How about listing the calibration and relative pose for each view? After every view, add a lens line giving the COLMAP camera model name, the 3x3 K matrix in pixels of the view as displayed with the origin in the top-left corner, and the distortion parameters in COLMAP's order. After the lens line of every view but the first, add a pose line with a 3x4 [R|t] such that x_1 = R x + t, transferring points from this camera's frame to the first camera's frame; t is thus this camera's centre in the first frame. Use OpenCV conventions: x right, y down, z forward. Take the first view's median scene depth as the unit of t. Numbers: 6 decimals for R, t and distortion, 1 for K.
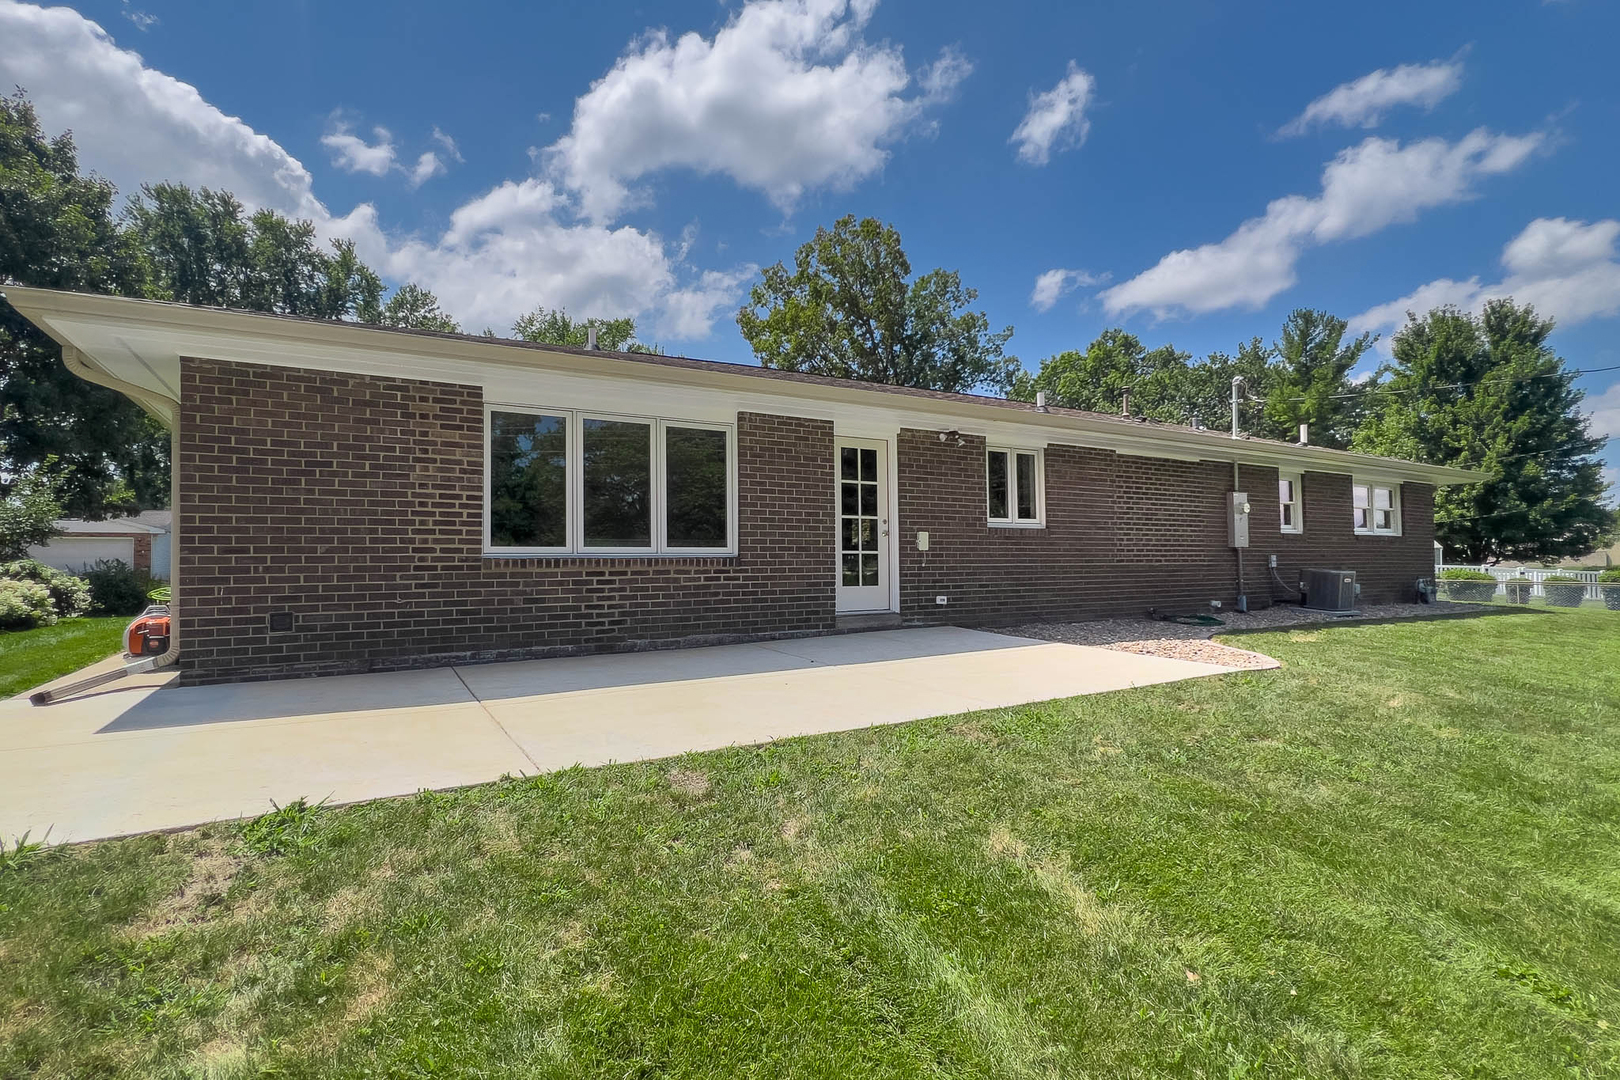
lens RADIAL K [[760.8, 0, 810.0], [0, 760.8, 540.0], [0, 0, 1]] dist [-0.000795, 0.000327]
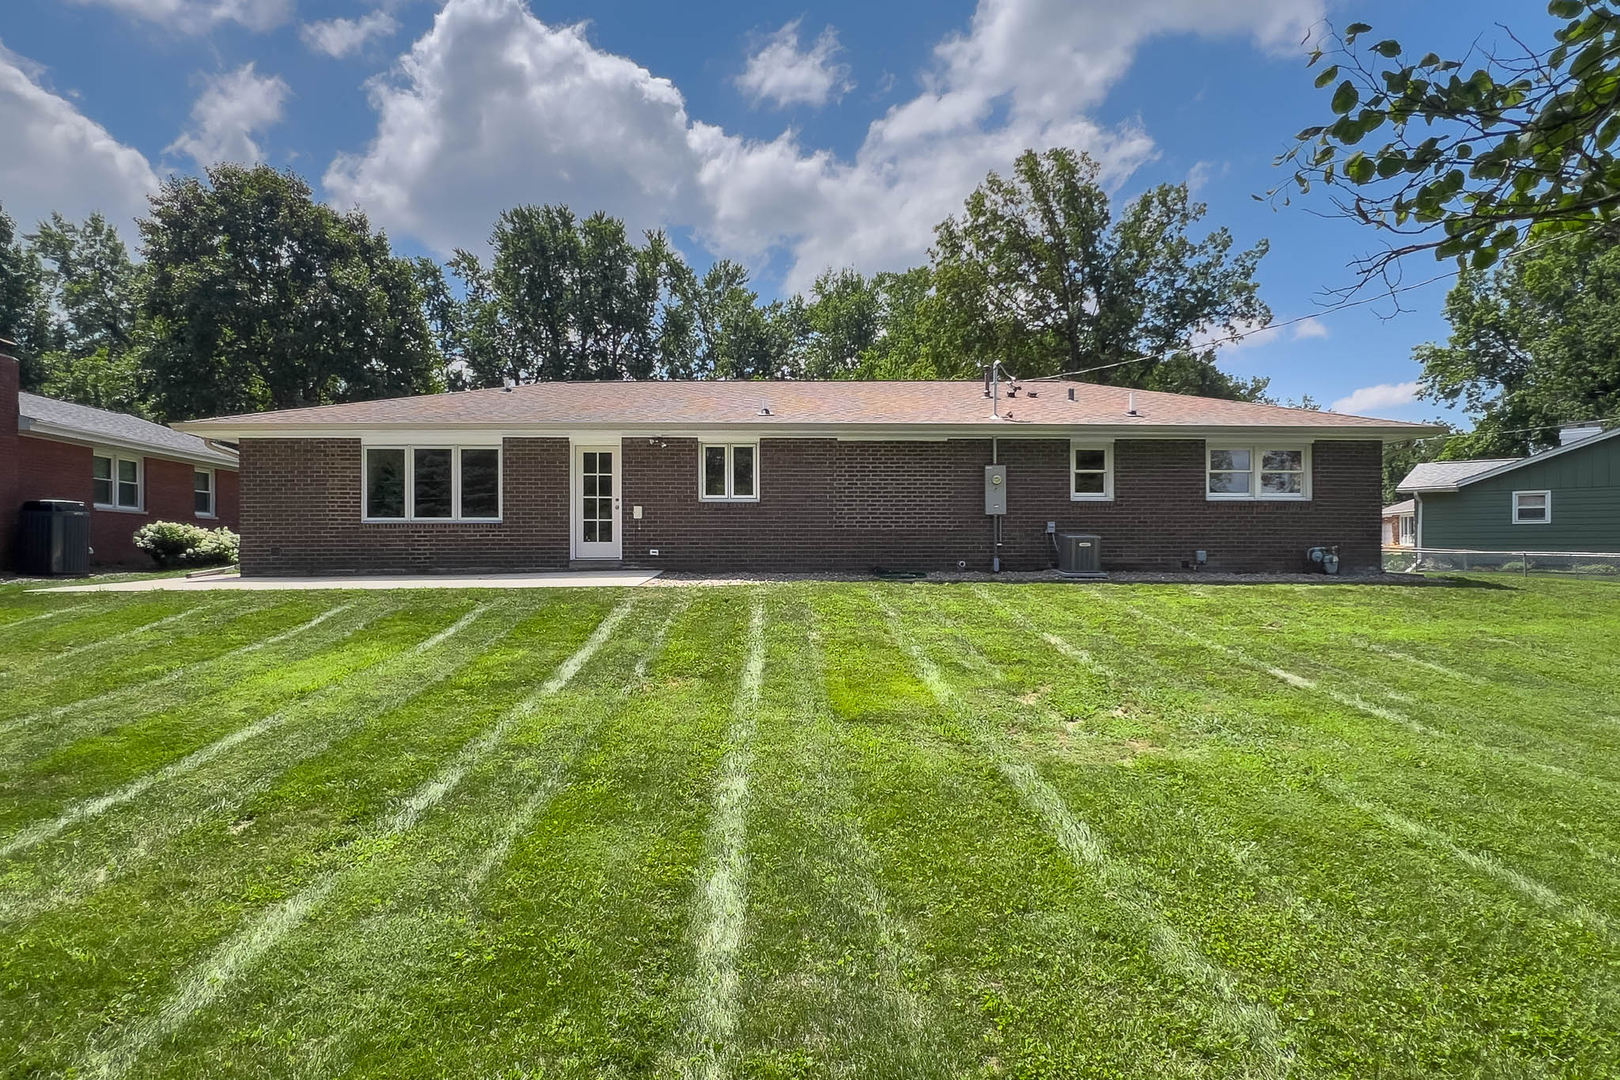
lens RADIAL K [[944.3, 0, 810.0], [0, 944.3, 540.0], [0, 0, 1]] dist [-0.004267, -0.001288]
pose [[0.886198, 0.003220, -0.463295, 1.305527], [0.010189, 0.999599, 0.026437, 0.010078], [0.463194, -0.028149, 0.885810, -0.484273]]
